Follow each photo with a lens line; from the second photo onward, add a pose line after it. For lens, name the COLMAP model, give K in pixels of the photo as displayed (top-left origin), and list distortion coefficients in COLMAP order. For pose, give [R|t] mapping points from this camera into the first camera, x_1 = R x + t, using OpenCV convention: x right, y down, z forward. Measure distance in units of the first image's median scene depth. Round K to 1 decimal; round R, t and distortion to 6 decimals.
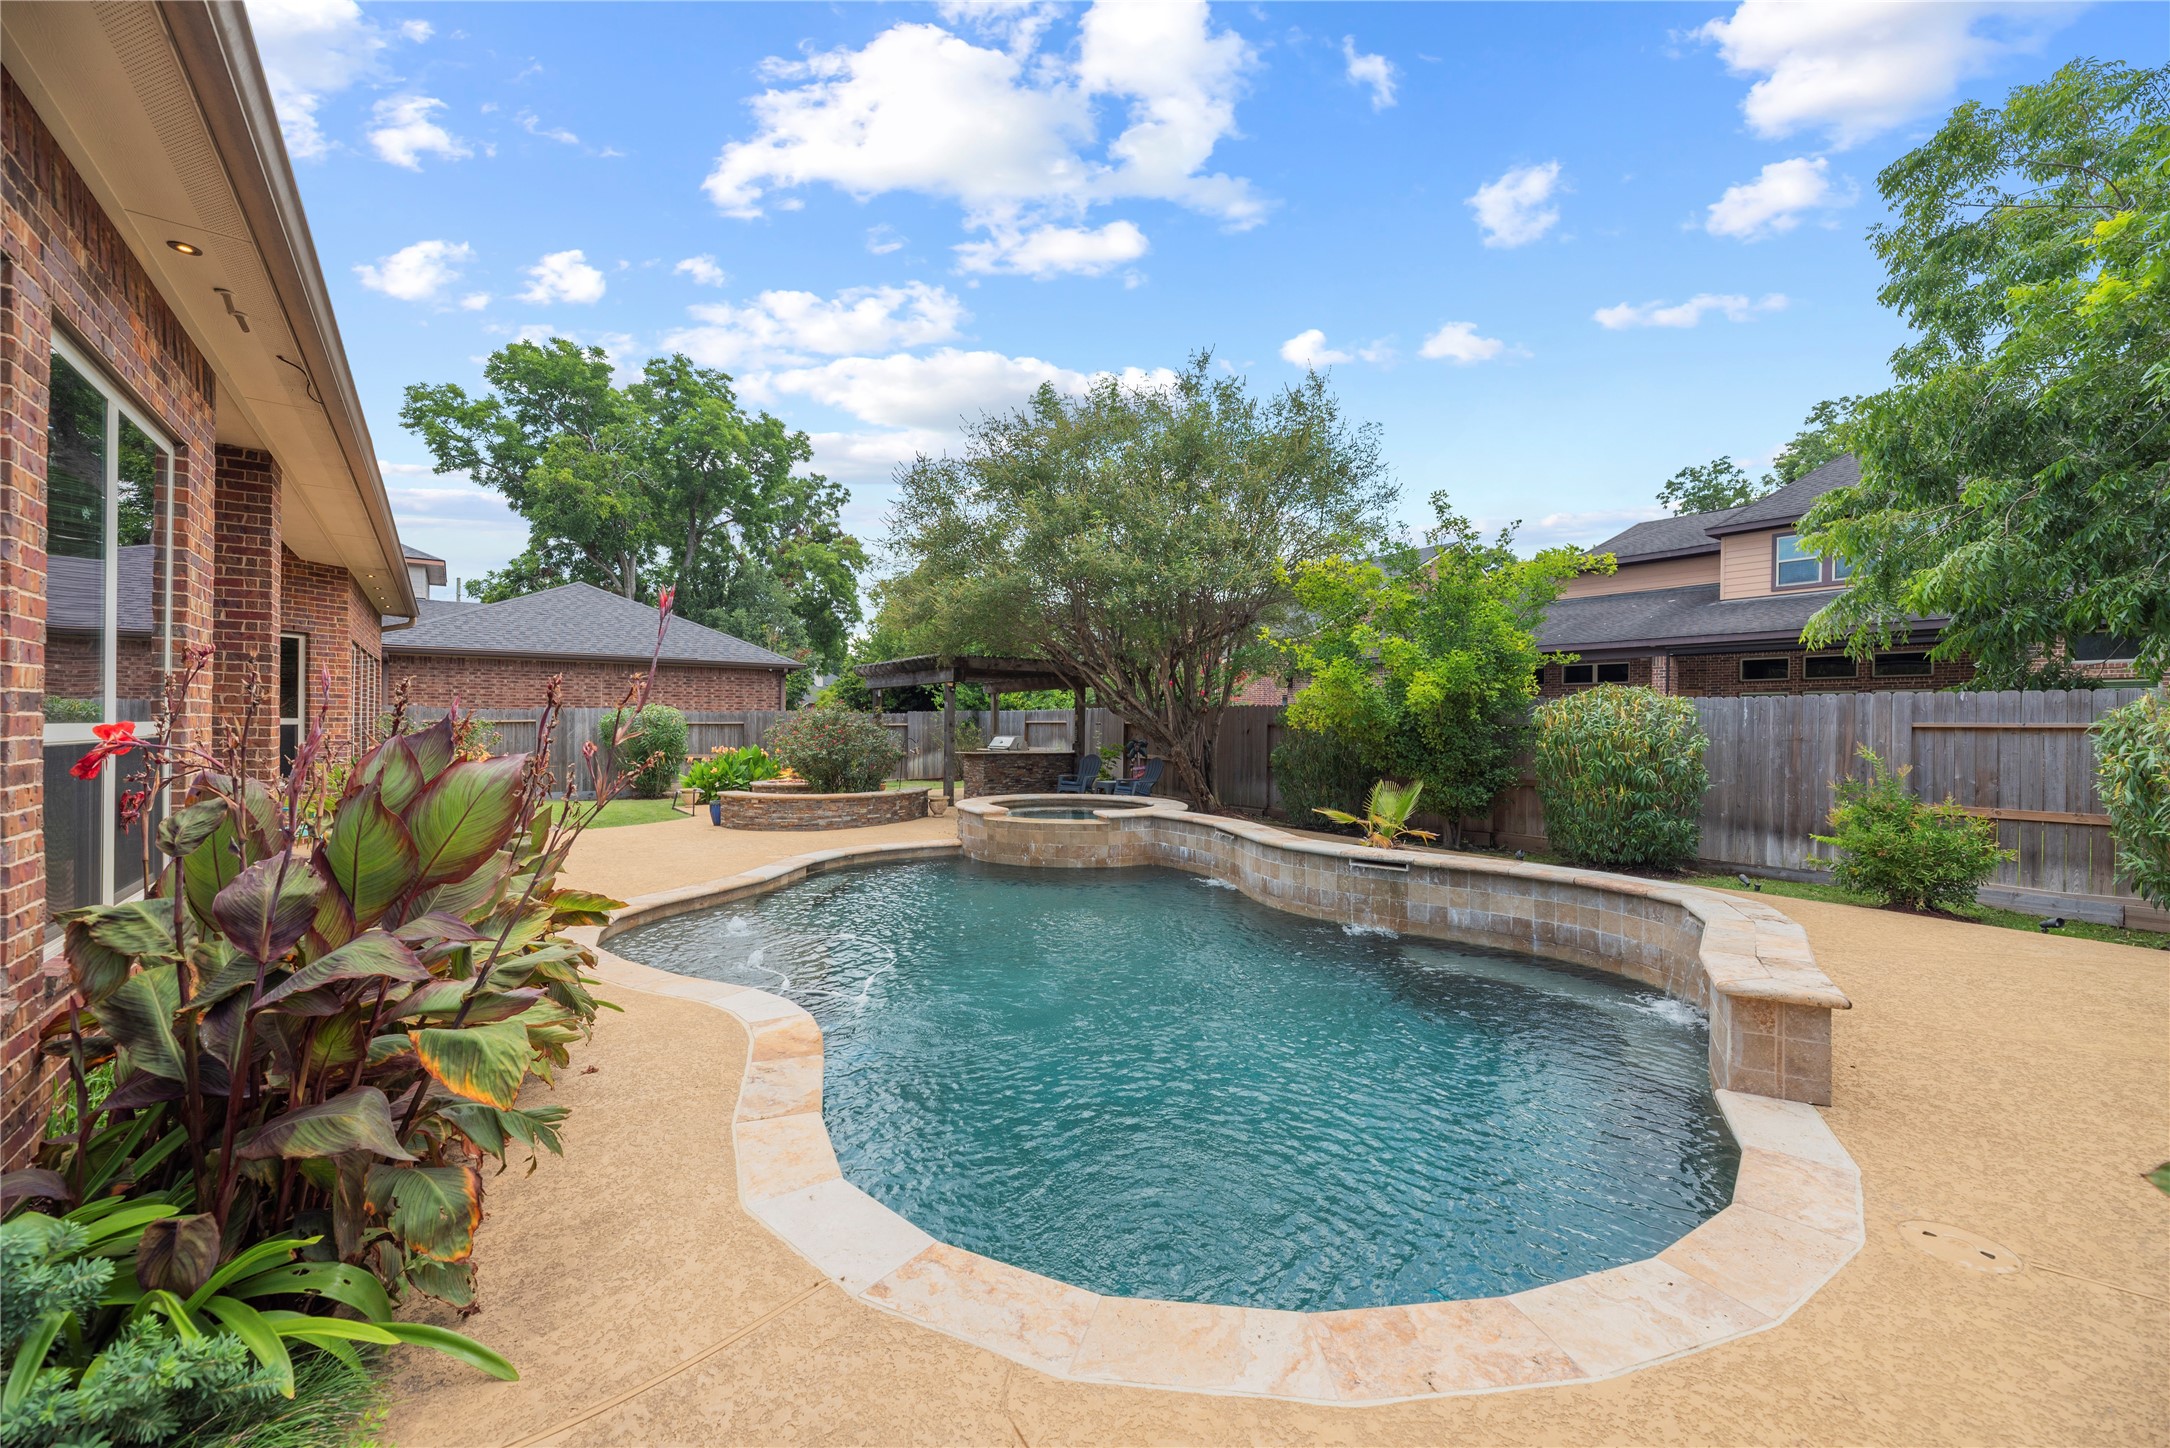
lens RADIAL K [[872.6, 0, 1090.4], [0, 872.6, 718.7], [0, 0, 1]] dist [-0.000193, -0.000514]
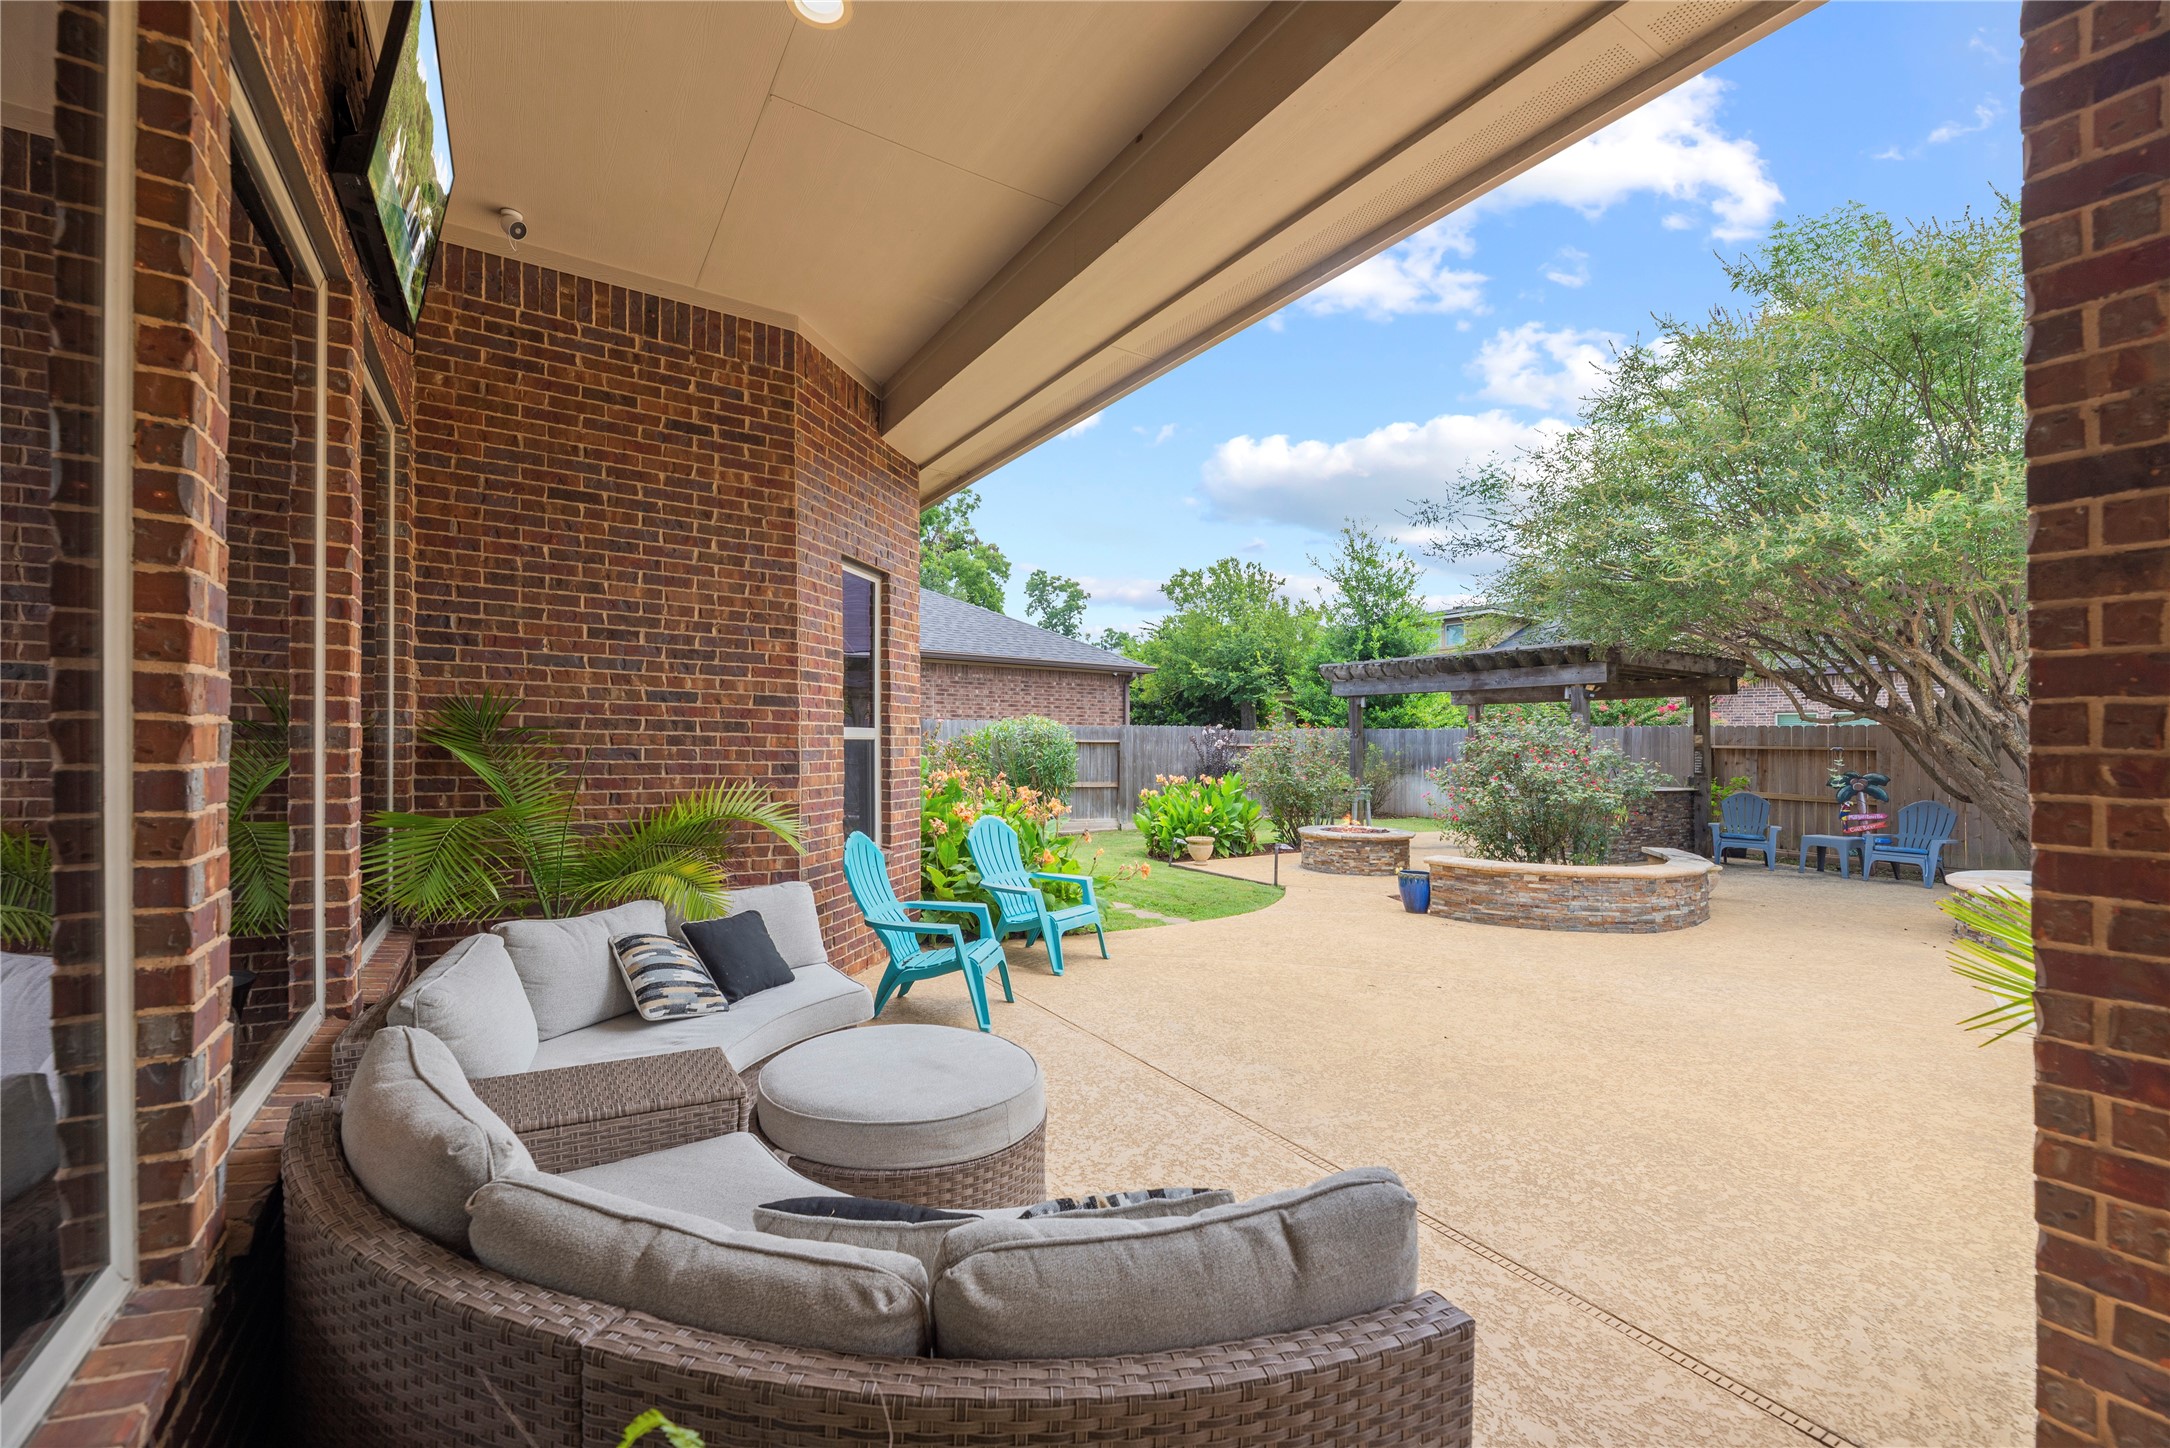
lens RADIAL K [[872.6, 0, 1075.7], [0, 872.6, 739.0], [0, 0, 1]] dist [-0.000193, -0.000514]
pose [[0.996819, 0.007660, -0.079333, -0.641066], [-0.007549, 0.999970, 0.001693, 0.003922], [0.079344, -0.001088, 0.996847, 0.400766]]
